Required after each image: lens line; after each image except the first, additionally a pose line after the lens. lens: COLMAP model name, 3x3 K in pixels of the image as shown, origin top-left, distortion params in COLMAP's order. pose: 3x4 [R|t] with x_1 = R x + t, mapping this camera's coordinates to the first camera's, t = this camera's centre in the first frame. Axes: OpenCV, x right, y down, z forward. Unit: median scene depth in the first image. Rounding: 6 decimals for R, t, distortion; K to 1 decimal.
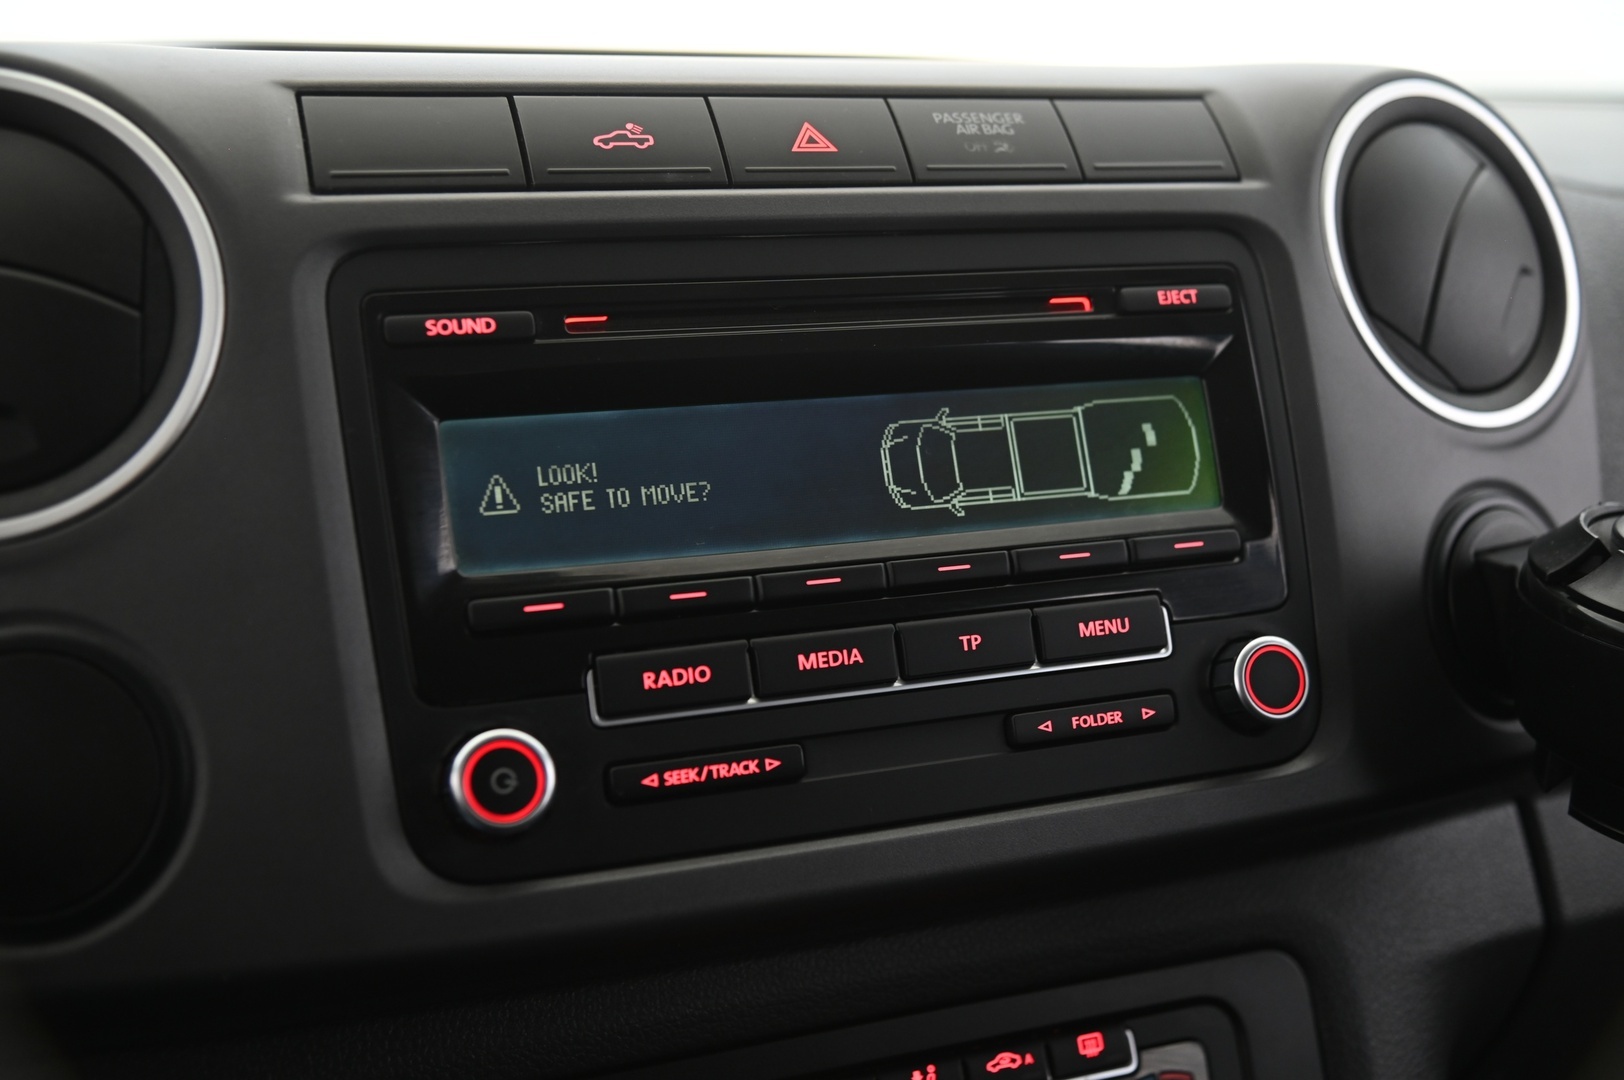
lens RADIAL K [[1782.2, 0, 817.1], [0, 1782.2, 540.0], [0, 0, 1]] dist [0.043551, 0.018509]
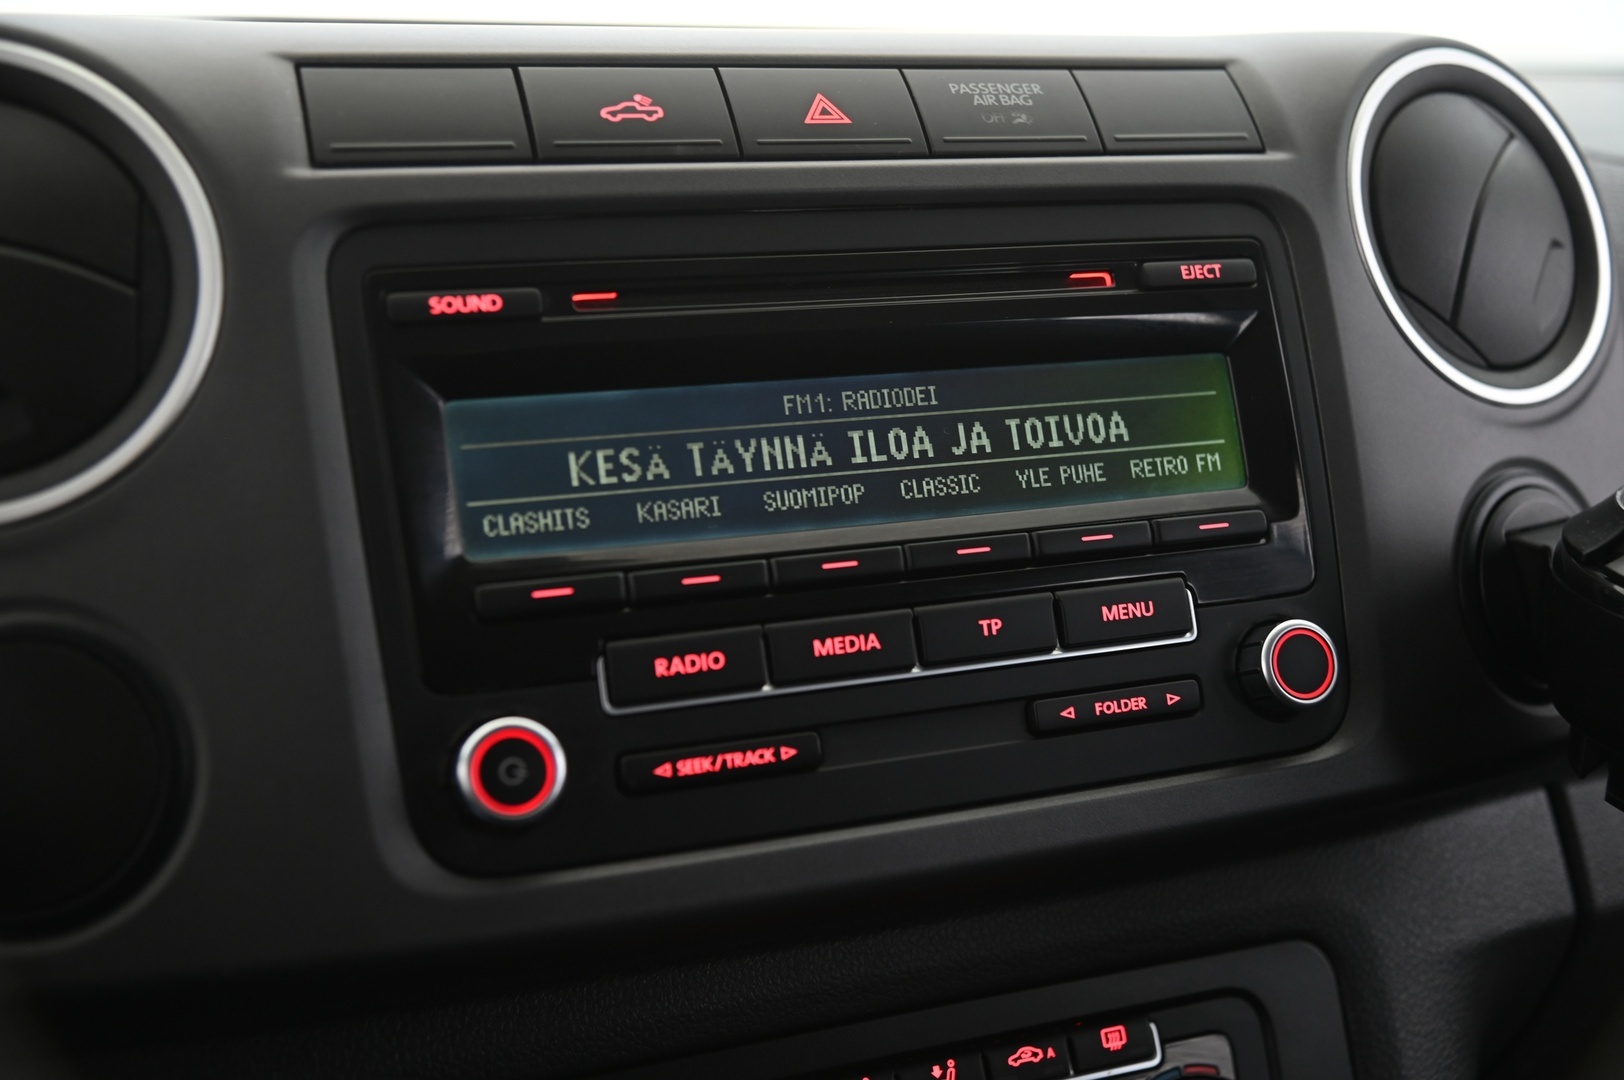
lens RADIAL K [[1782.2, 0, 817.1], [0, 1782.2, 540.0], [0, 0, 1]] dist [0.043551, 0.018509]
pose [[0.999982, -0.004585, -0.003933, -0.004588], [0.004613, 0.999965, 0.006967, 0.002616], [0.003900, -0.006985, 0.999968, 0.025435]]
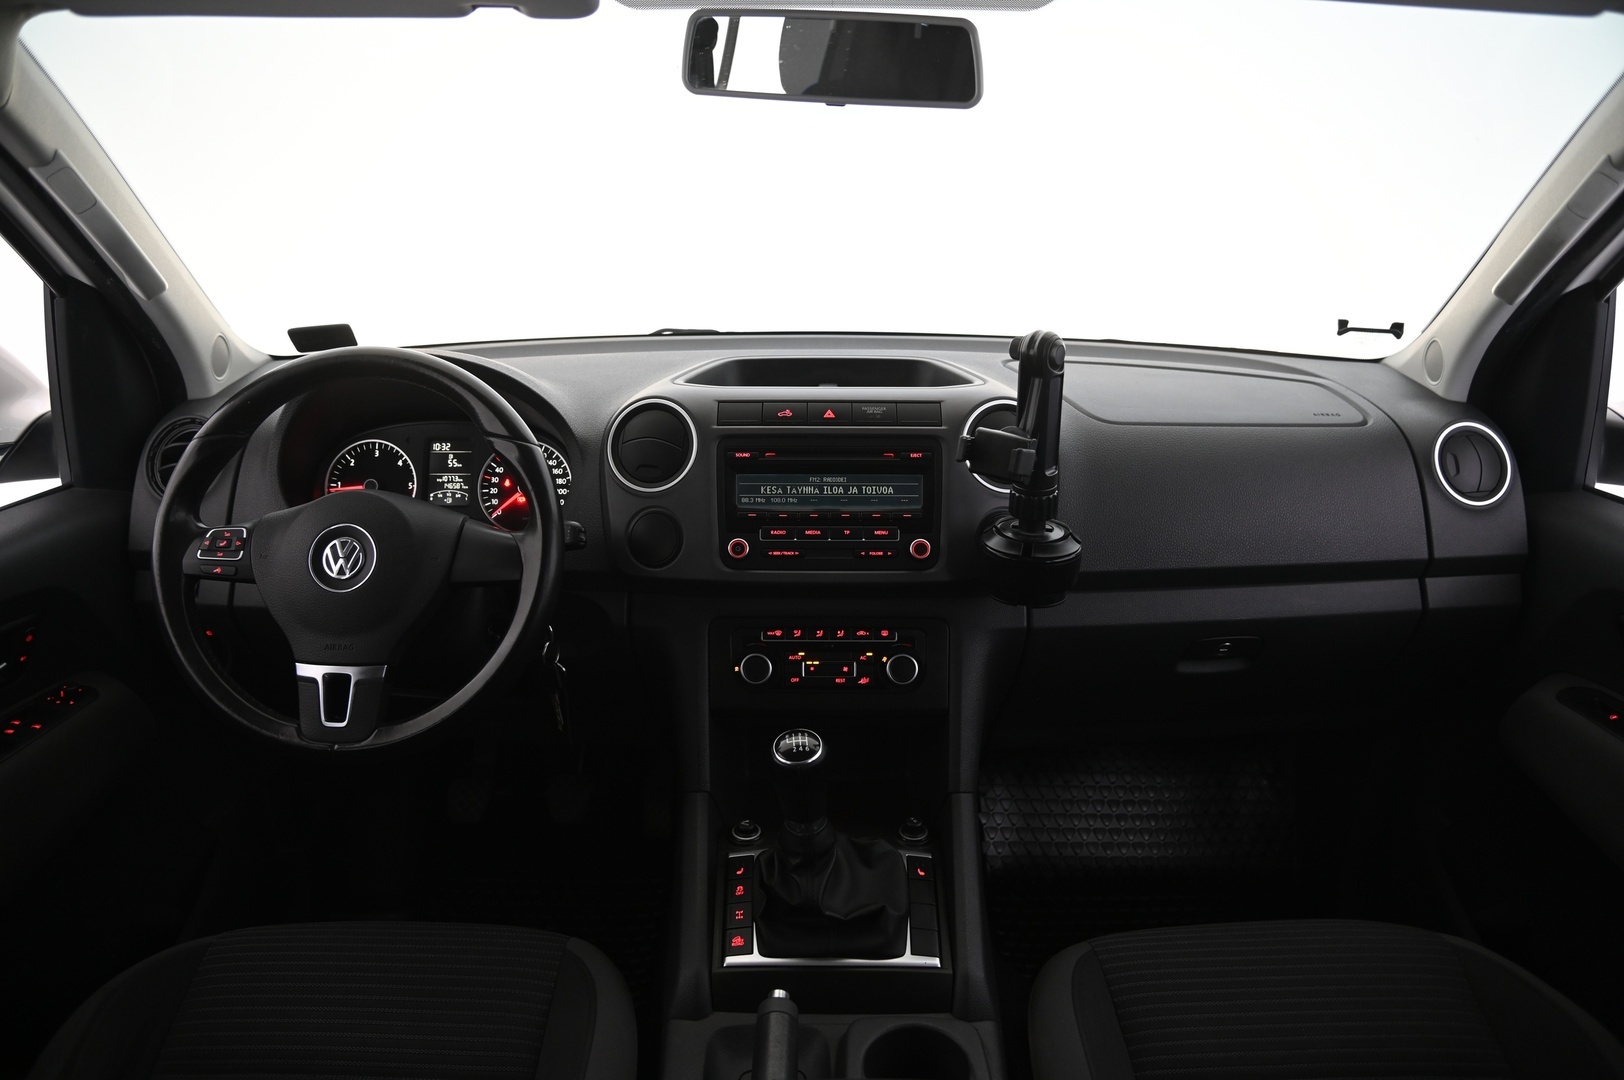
lens RADIAL K [[1088.3, 0, 813.7], [0, 1088.3, 546.4], [0, 0, 1]] dist [-0.119194, 0.048575]
pose [[0.932212, 0.114362, -0.343368, 0.913026], [-0.086187, 0.991616, 0.096277, -0.156591], [0.351499, -0.060157, 0.934253, -1.516961]]
